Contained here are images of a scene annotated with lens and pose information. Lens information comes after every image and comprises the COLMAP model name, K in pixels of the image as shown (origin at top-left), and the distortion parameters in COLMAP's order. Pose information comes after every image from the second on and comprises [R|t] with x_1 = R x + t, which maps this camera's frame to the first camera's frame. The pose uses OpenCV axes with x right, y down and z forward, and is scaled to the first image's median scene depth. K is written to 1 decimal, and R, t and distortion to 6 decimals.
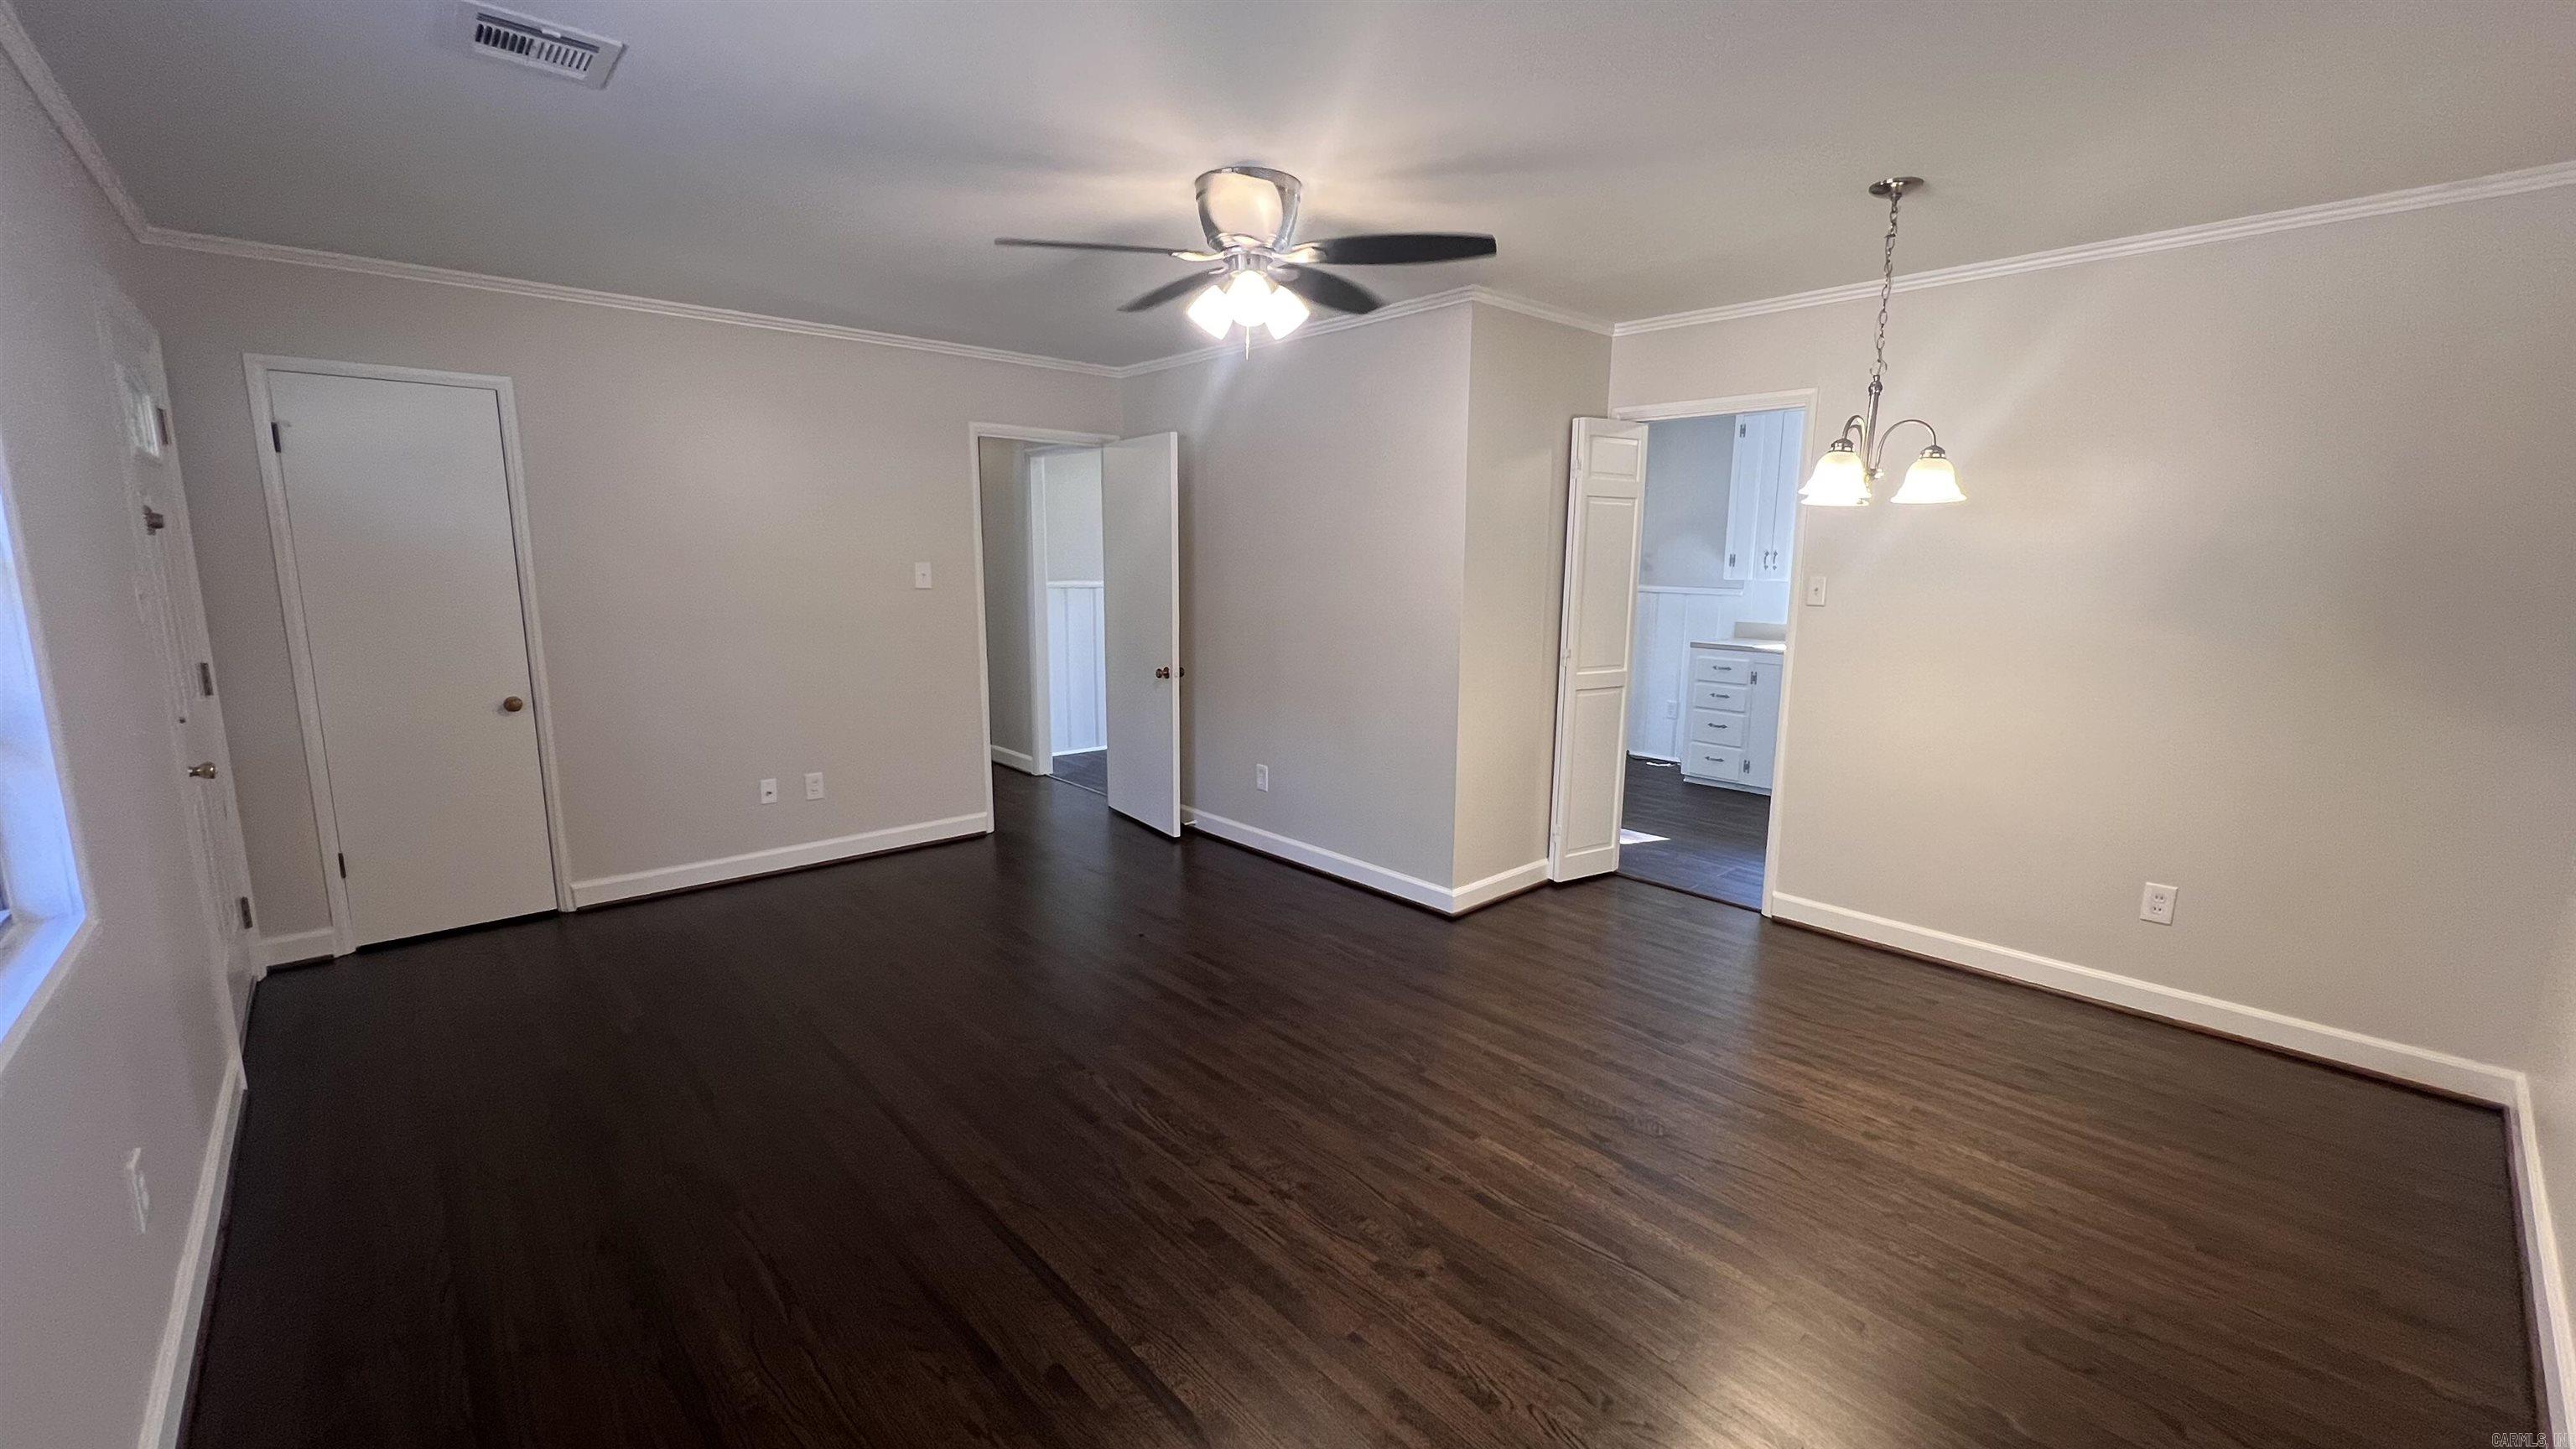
lens RADIAL K [[1030.8, 0, 1291.7], [0, 1030.8, 726.5], [0, 0, 1]] dist [0.001849, -0.000183]
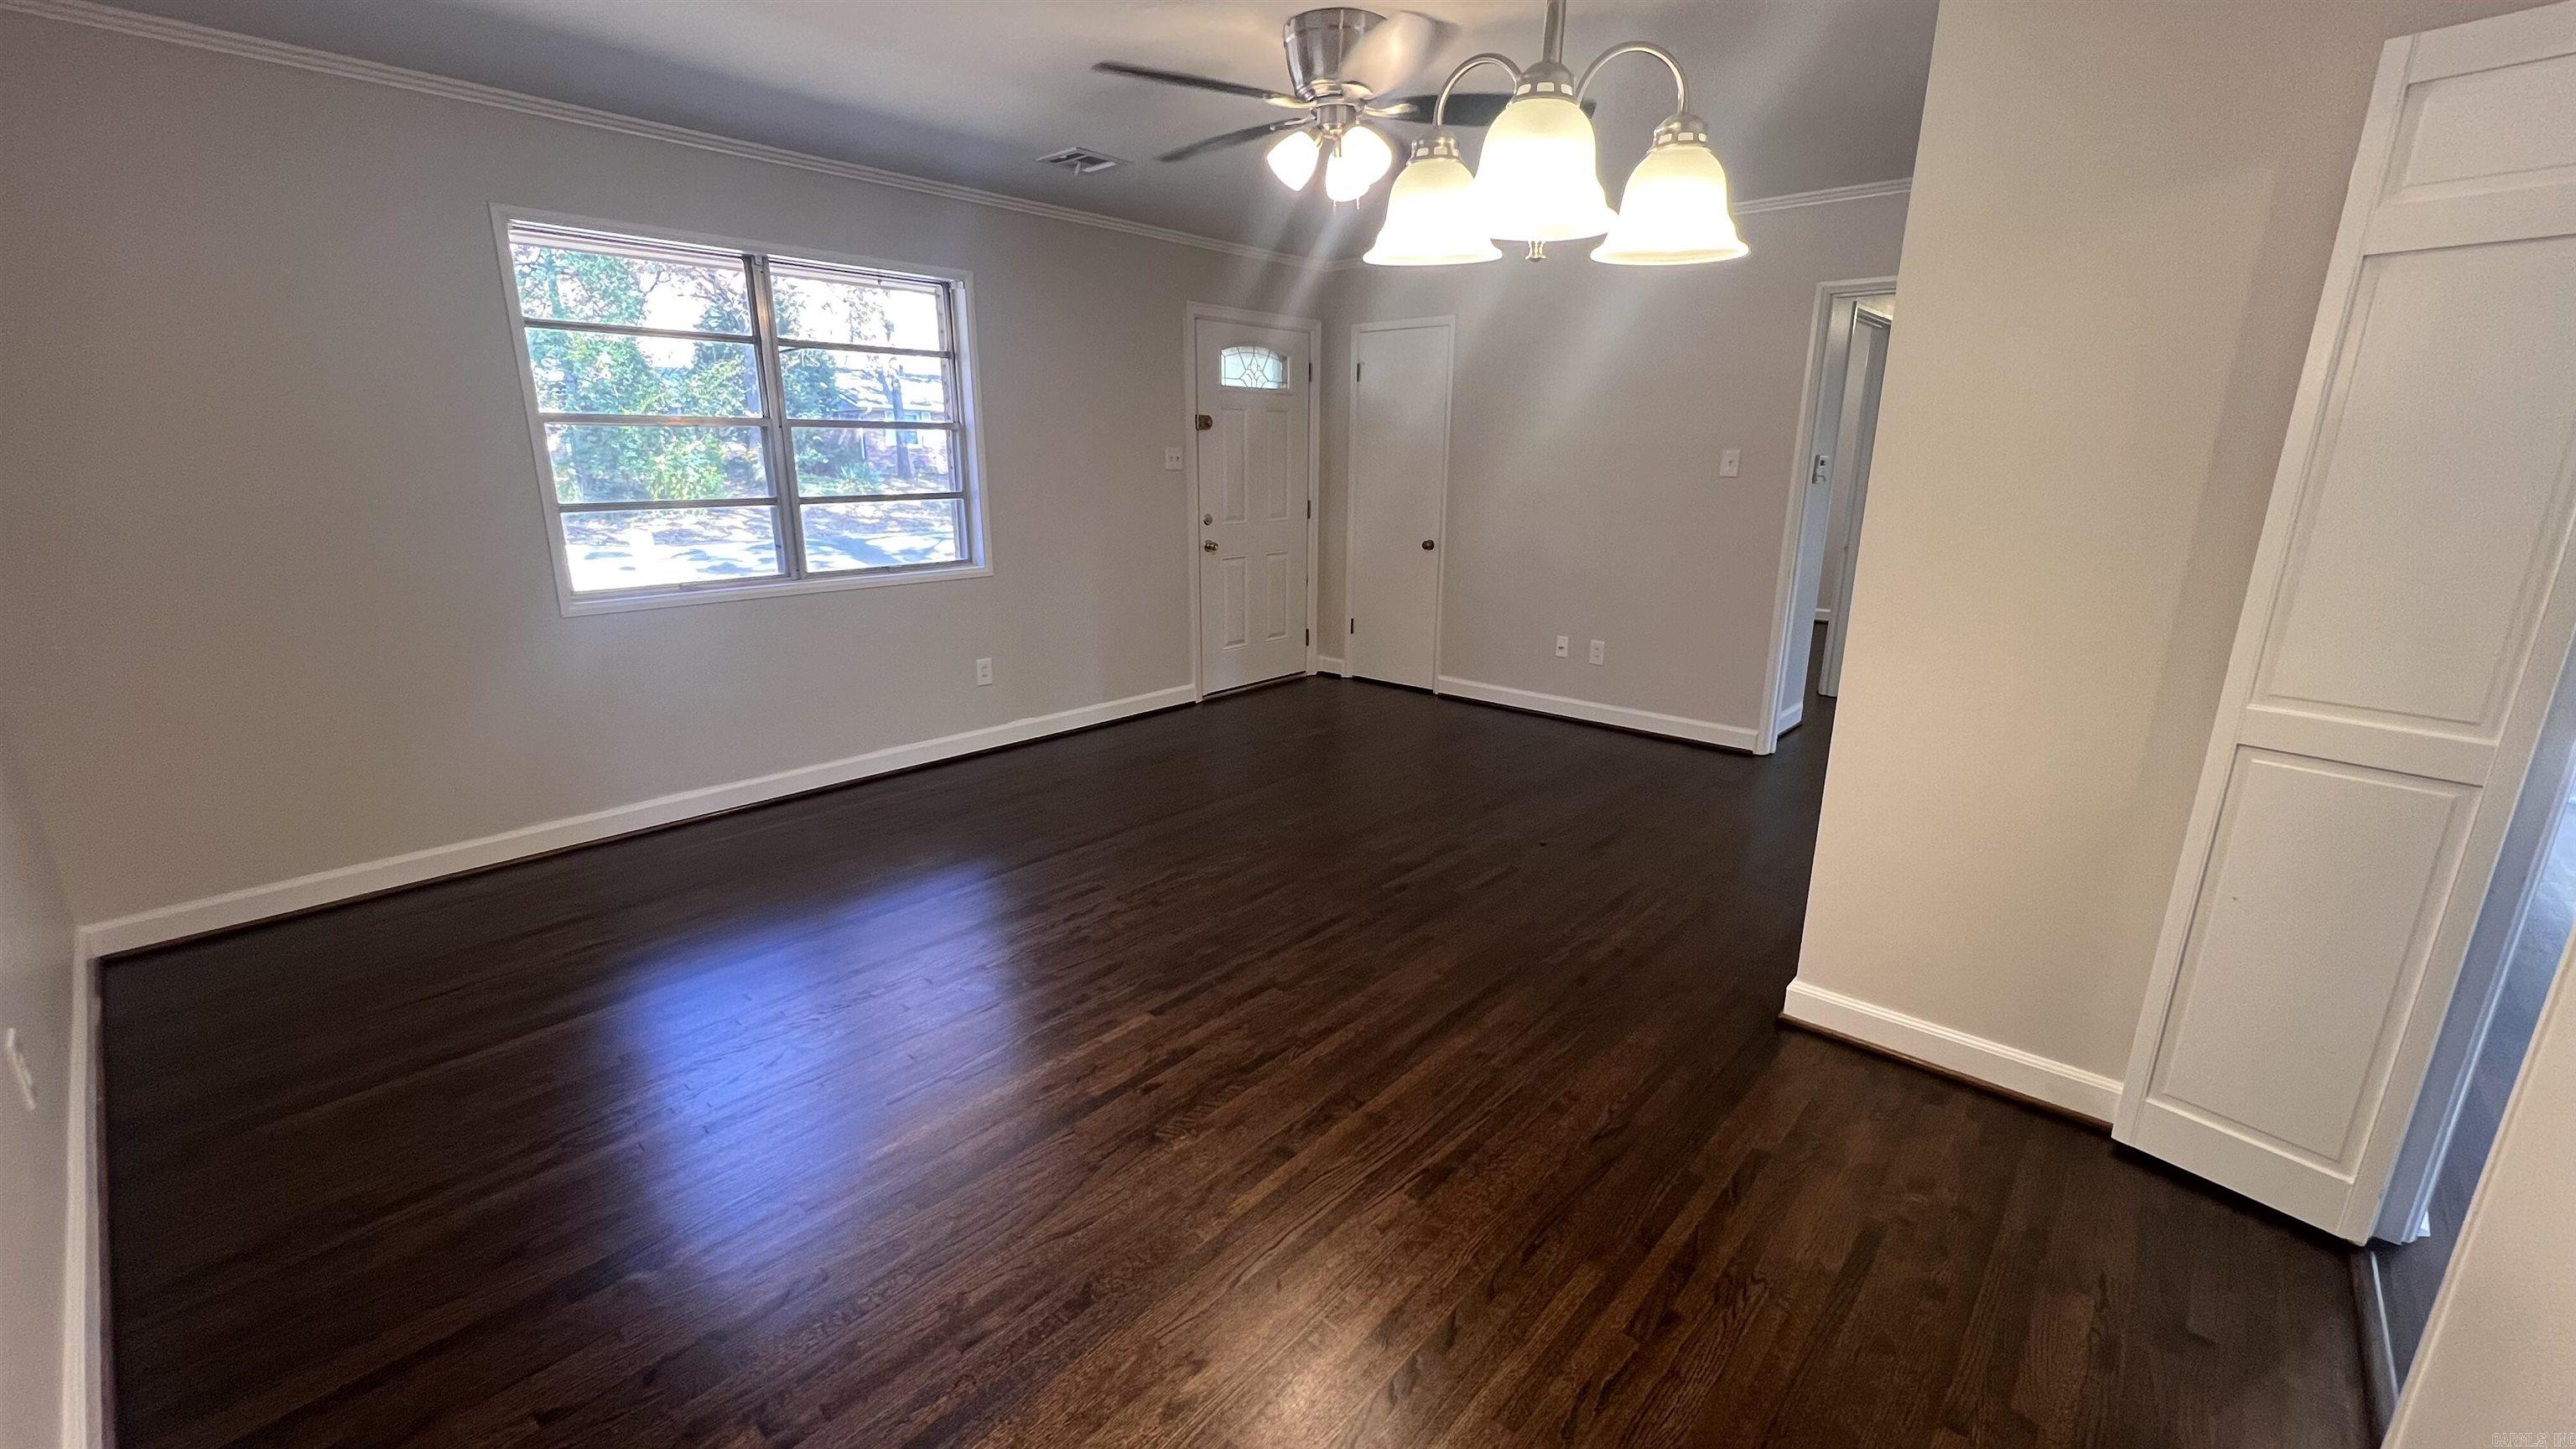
lens RADIAL K [[1030.8, 0, 1291.7], [0, 1030.8, 726.5], [0, 0, 1]] dist [0.001849, -0.000183]
pose [[0.105921, 0.254178, -0.961340, 0.834015], [-0.173079, 0.956734, 0.233890, -0.097350], [0.979196, 0.141614, 0.145331, 0.728288]]
